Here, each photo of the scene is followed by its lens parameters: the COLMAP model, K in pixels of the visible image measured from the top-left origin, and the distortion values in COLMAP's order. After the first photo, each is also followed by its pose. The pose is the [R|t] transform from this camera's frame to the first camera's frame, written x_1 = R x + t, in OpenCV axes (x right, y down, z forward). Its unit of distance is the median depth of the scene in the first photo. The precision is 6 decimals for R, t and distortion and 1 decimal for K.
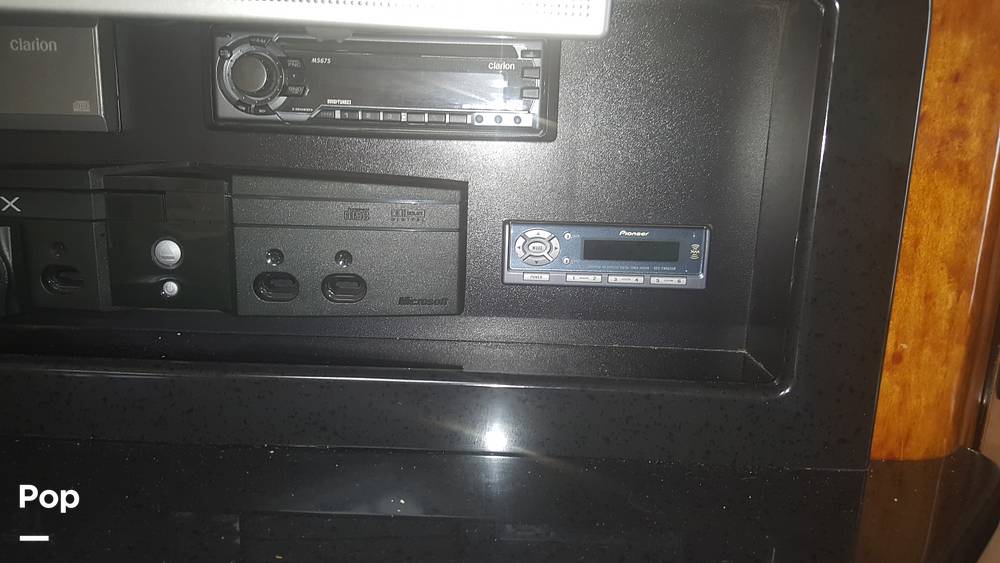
lens RADIAL K [[778.4, 0, 500.0], [0, 778.4, 281.5], [0, 0, 1]] dist [0.027499, -0.065523]
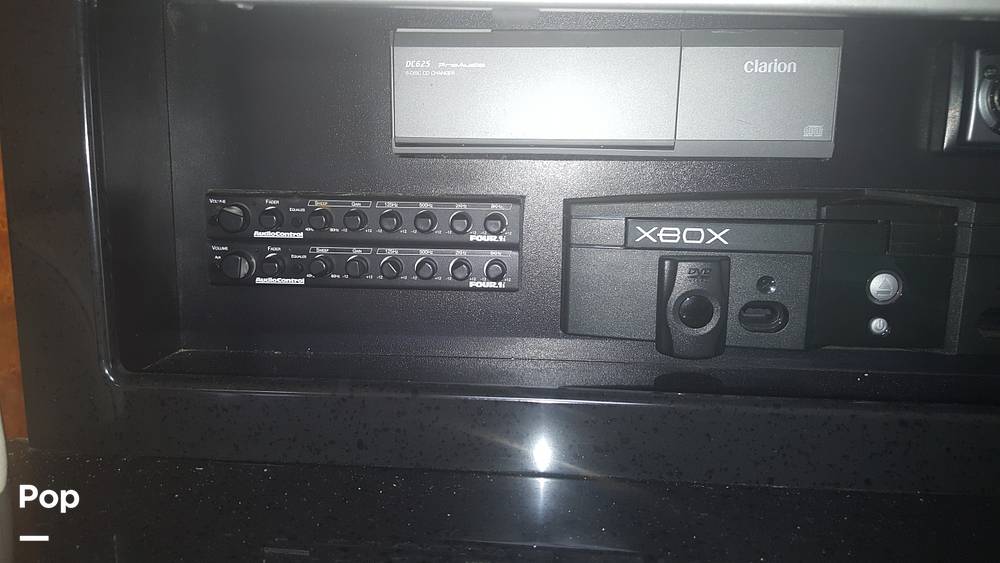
lens RADIAL K [[778.4, 0, 500.0], [0, 778.4, 281.5], [0, 0, 1]] dist [0.027499, -0.065523]
pose [[0.998056, -0.000767, -0.062319, -0.804236], [-0.000674, 0.999733, -0.023112, -0.022105], [0.062320, 0.023109, 0.997789, 0.046379]]
